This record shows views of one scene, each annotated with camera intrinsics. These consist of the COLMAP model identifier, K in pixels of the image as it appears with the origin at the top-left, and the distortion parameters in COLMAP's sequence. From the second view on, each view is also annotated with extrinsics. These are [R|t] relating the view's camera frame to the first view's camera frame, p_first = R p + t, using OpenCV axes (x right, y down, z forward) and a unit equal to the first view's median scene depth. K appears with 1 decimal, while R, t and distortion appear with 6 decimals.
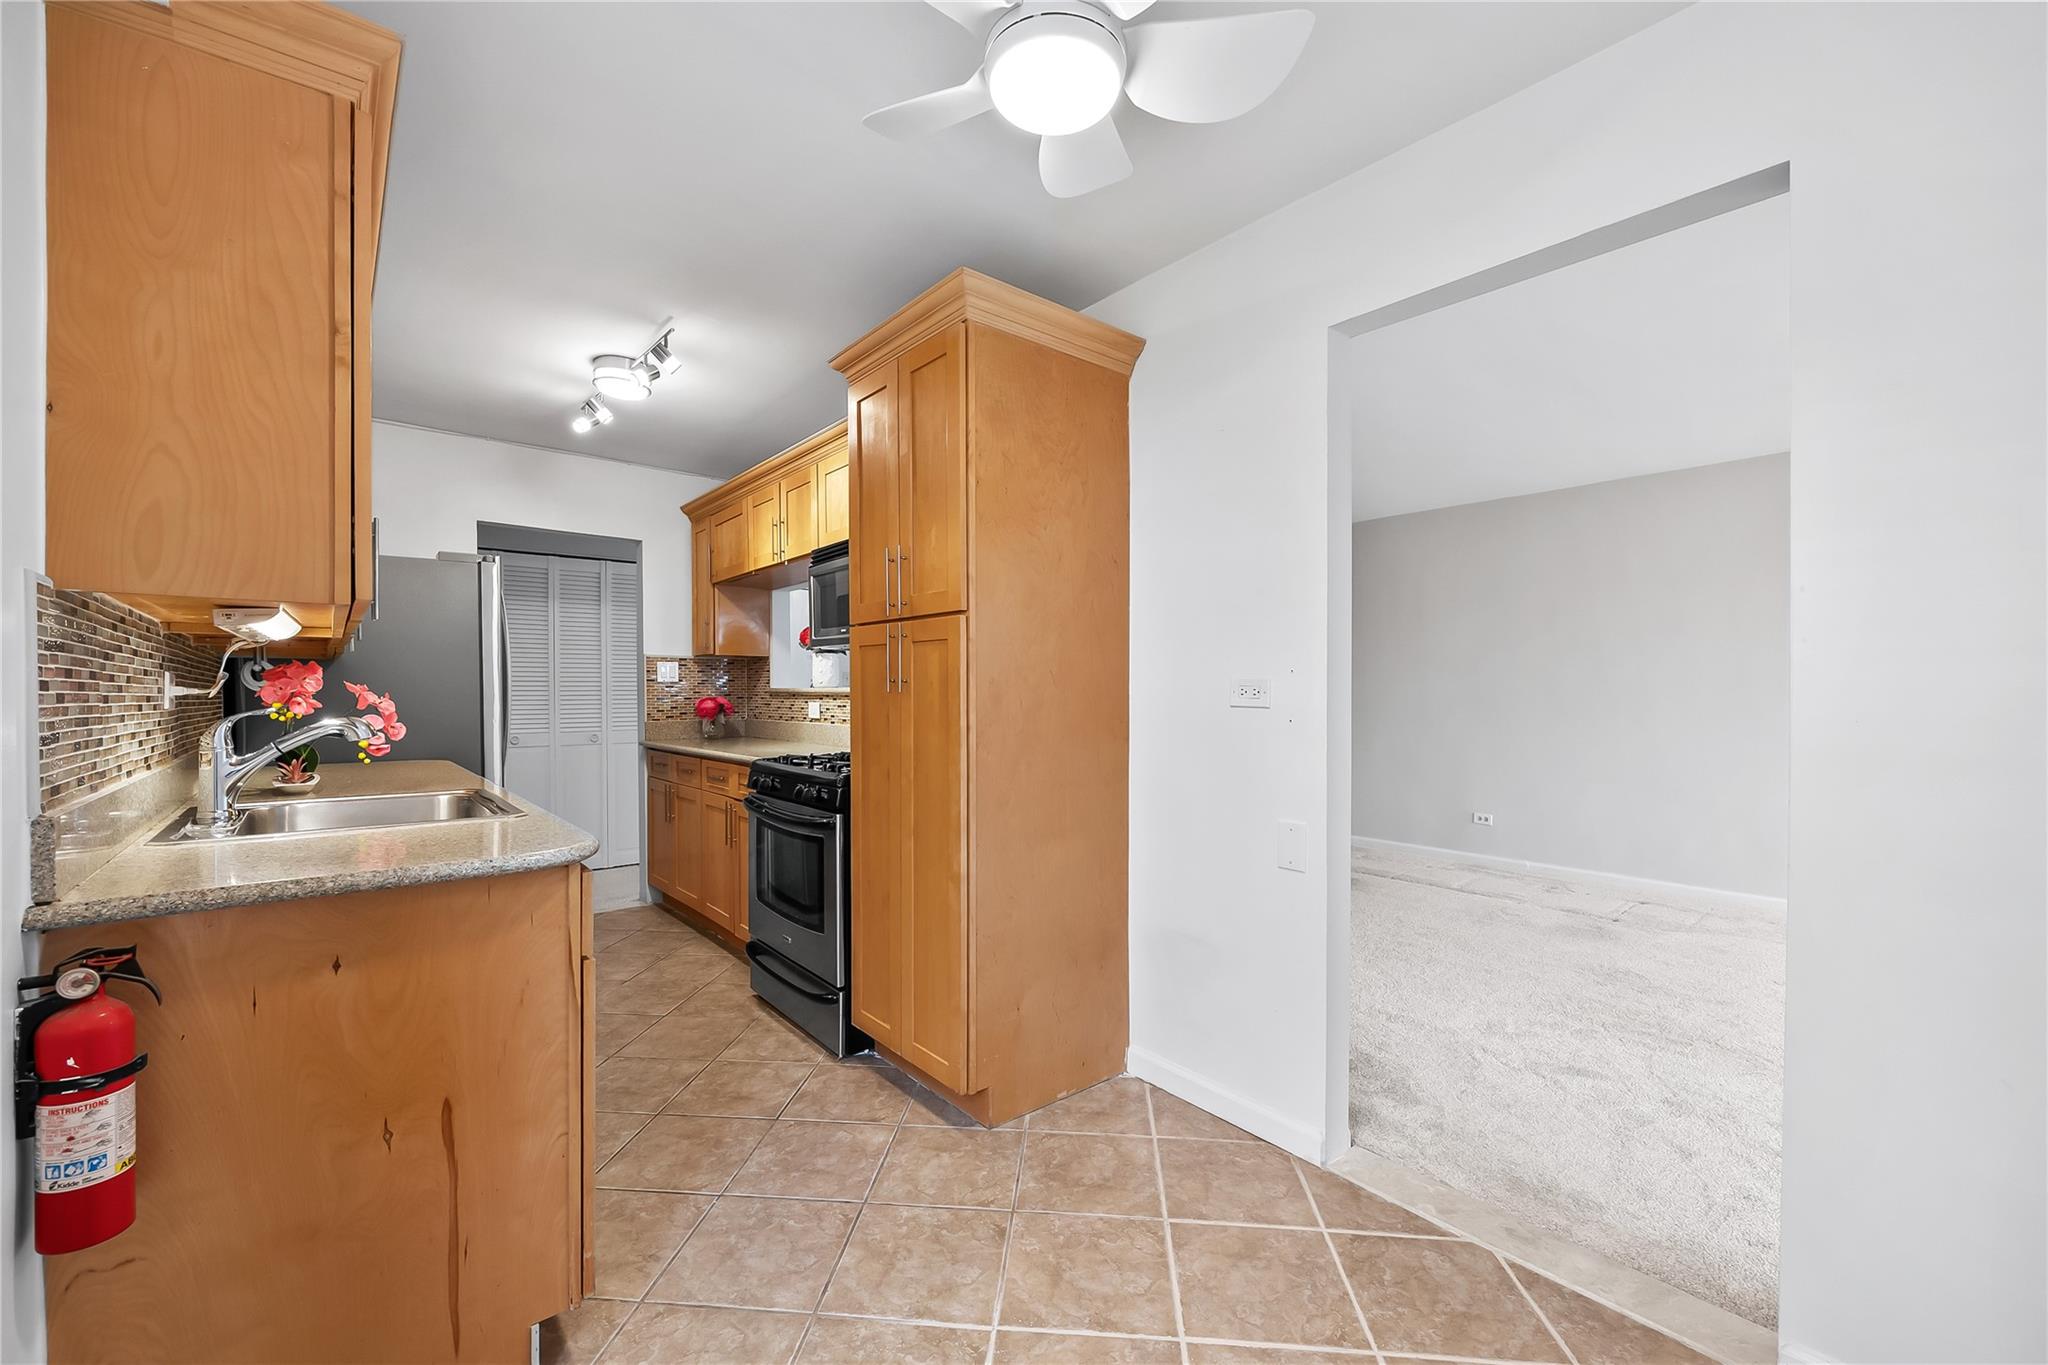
lens RADIAL K [[829.4, 0, 1026.0], [0, 829.4, 692.0], [0, 0, 1]] dist [0.000178, -0.000005]
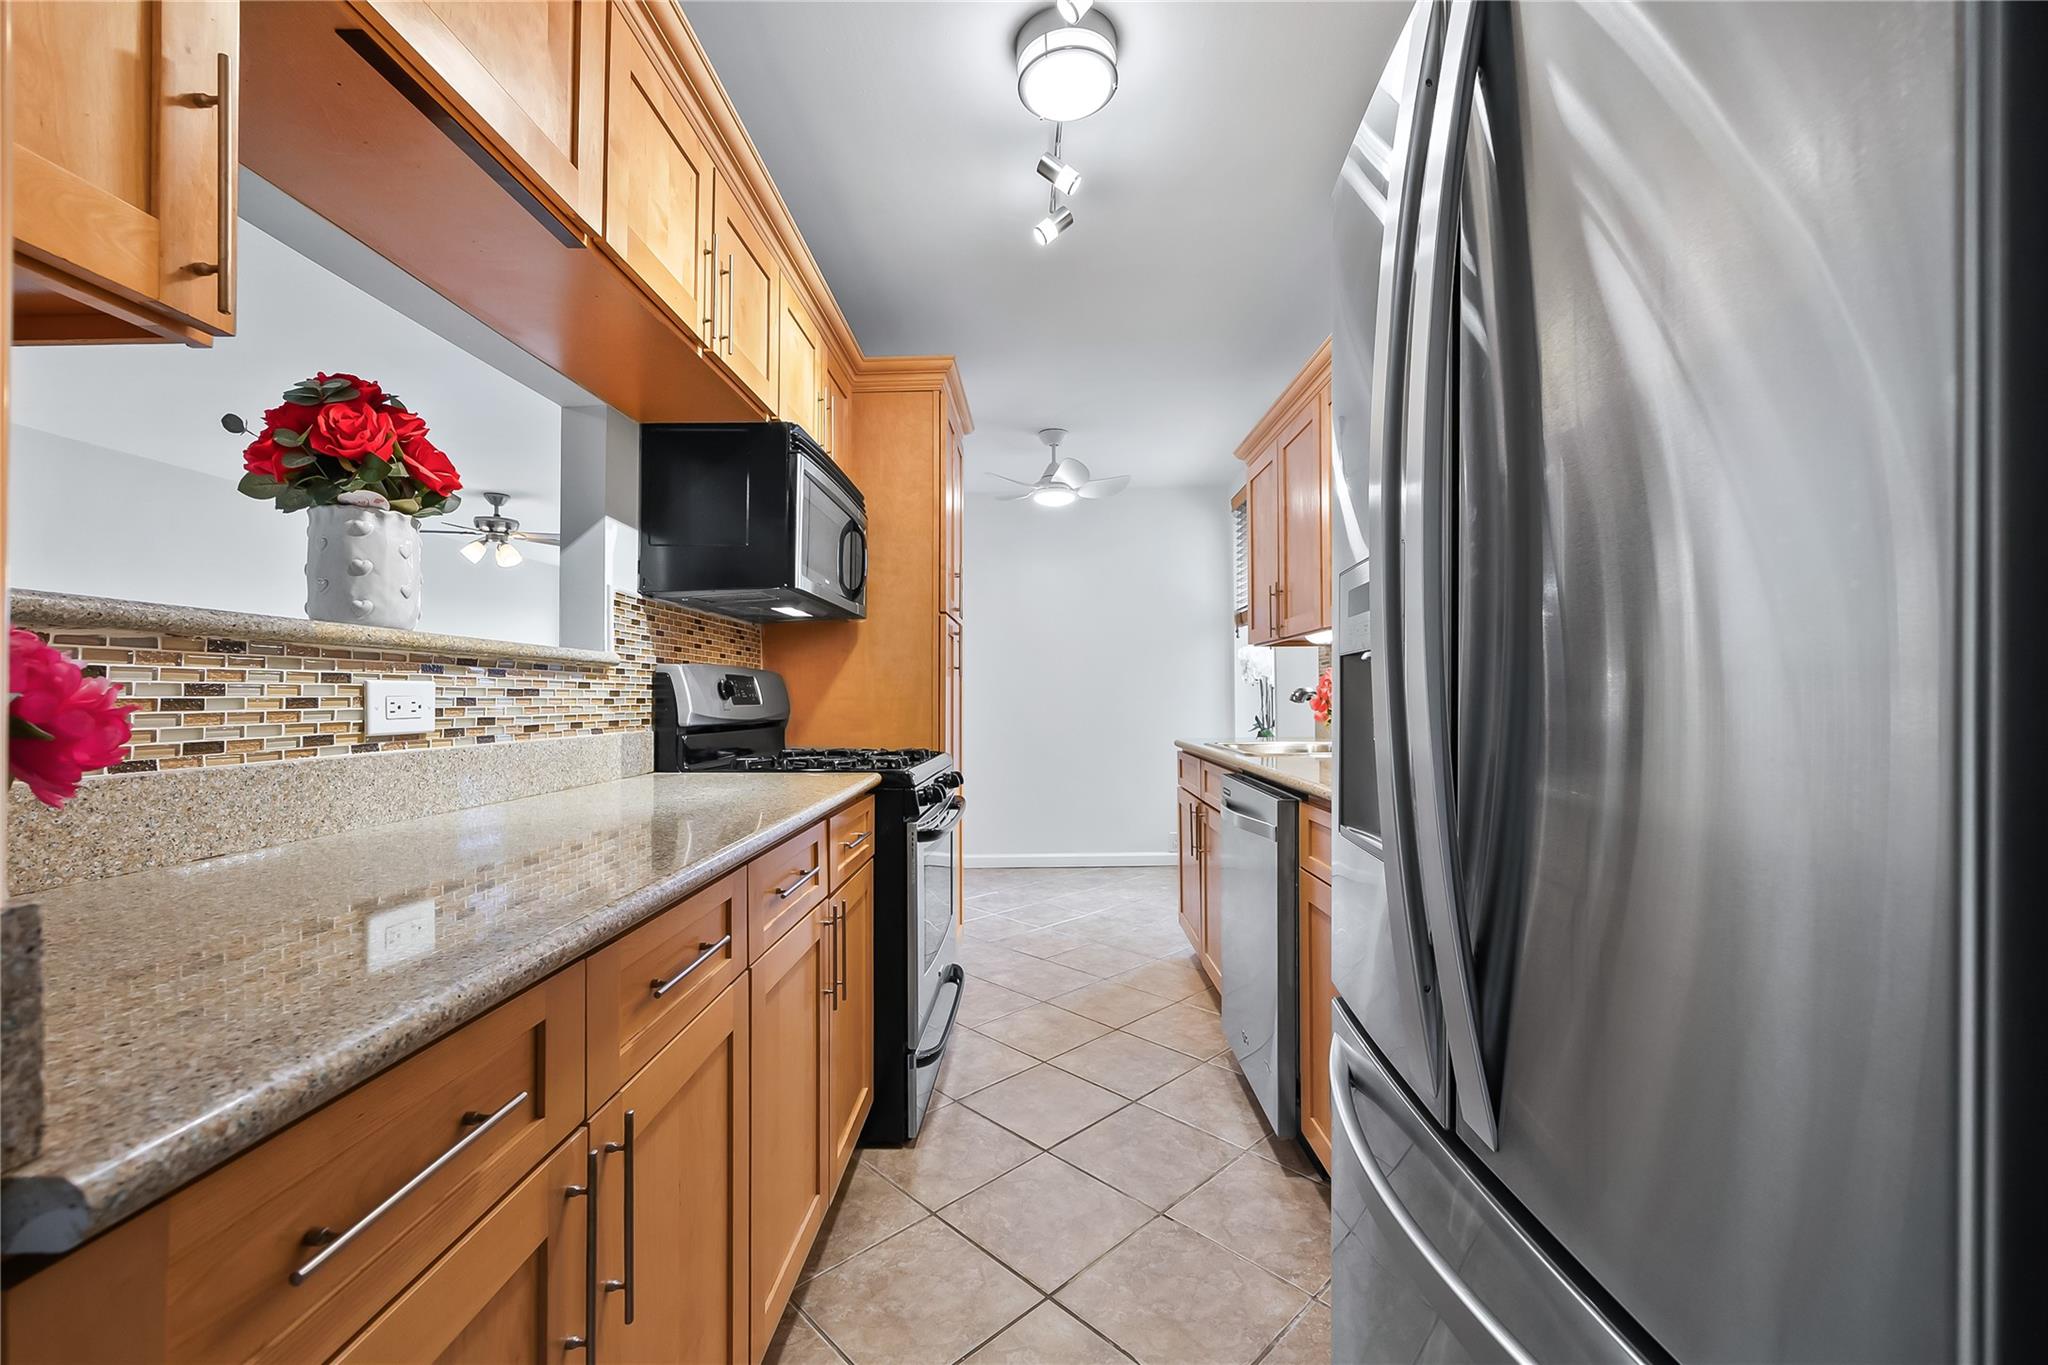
lens RADIAL K [[829.4, 0, 1025.0], [0, 829.4, 689.6], [0, 0, 1]] dist [0.000178, -0.000005]
pose [[-0.754586, 0.007336, 0.656160, -1.008900], [-0.000539, 0.999930, -0.011800, 0.032010], [-0.656200, -0.009257, -0.754530, 1.775525]]
